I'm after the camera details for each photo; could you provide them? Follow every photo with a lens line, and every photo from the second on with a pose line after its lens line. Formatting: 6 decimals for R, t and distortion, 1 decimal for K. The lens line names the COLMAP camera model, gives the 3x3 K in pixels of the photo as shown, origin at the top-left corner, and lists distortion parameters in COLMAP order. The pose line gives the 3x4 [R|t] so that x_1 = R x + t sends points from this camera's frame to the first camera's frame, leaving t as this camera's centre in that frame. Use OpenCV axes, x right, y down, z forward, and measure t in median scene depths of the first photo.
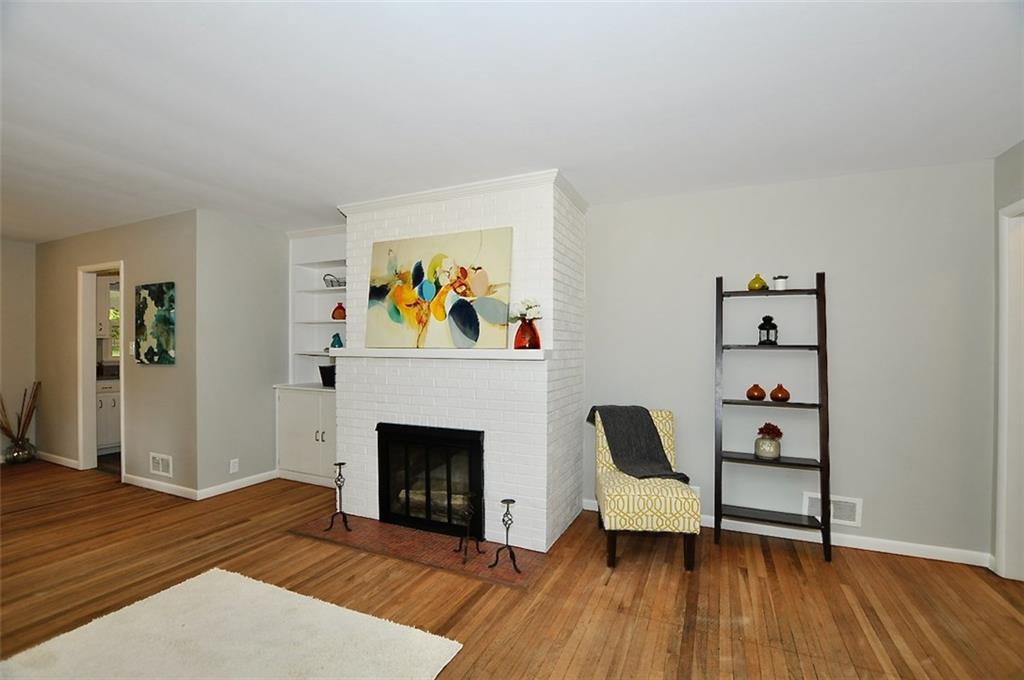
lens RADIAL K [[446.9, 0, 517.4], [0, 446.9, 346.2], [0, 0, 1]] dist [-0.027352, -0.000417]
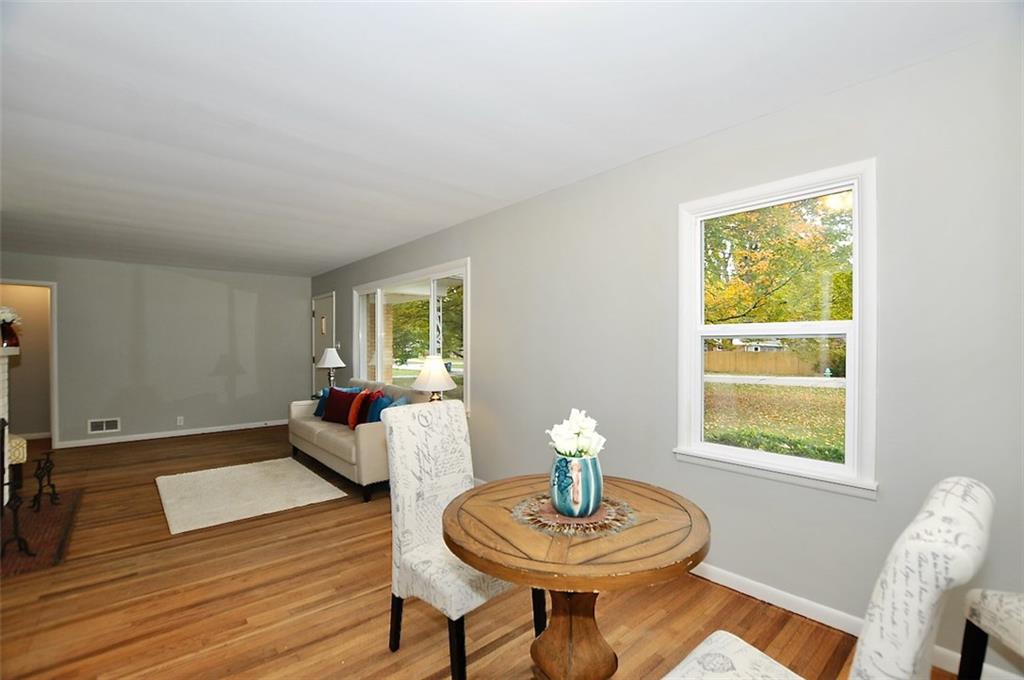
lens RADIAL K [[446.9, 0, 514.0], [0, 446.9, 340.1], [0, 0, 1]] dist [-0.027352, -0.000417]
pose [[-0.904247, 0.003642, 0.426995, -1.830003], [0.000980, 0.999979, -0.006455, 0.003761], [-0.427010, -0.005418, -0.904231, 1.519632]]
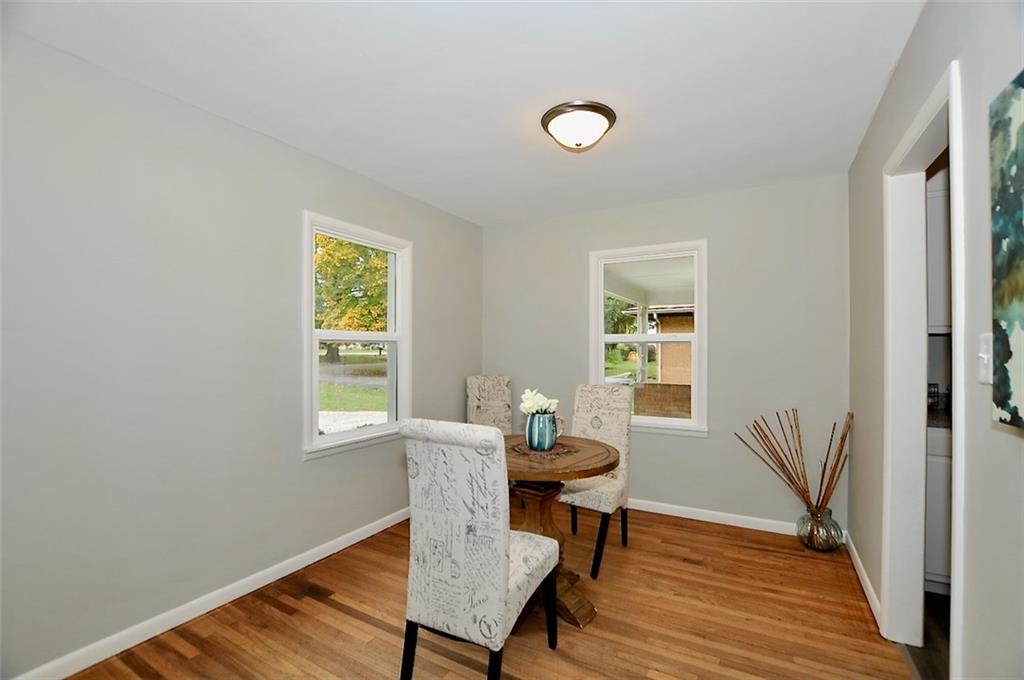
lens RADIAL K [[446.9, 0, 511.8], [0, 446.9, 349.3], [0, 0, 1]] dist [-0.027352, -0.000417]
pose [[-0.095649, 0.001046, -0.995415, -0.892503], [-0.001050, 0.999999, 0.001152, 0.000478], [0.995415, 0.001155, -0.095648, 1.095549]]
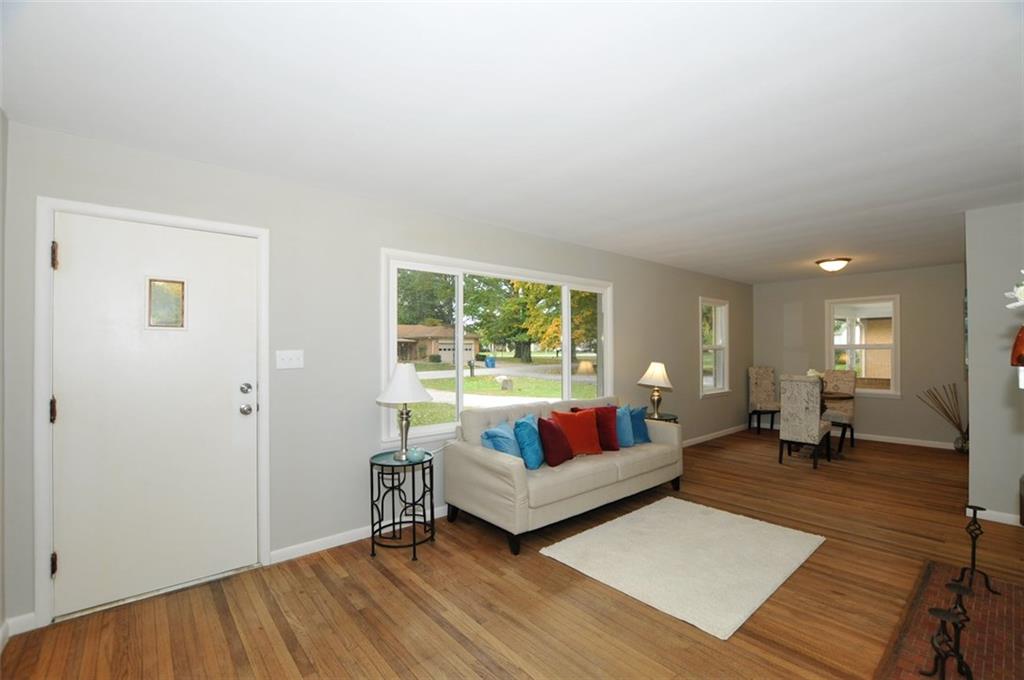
lens RADIAL K [[446.9, 0, 512.4], [0, 446.9, 345.3], [0, 0, 1]] dist [-0.027352, -0.000417]
pose [[-0.429473, -0.010080, -0.903024, 0.718424], [0.002262, 0.999923, -0.012238, -0.012479], [0.903077, -0.007298, -0.429417, 0.678842]]
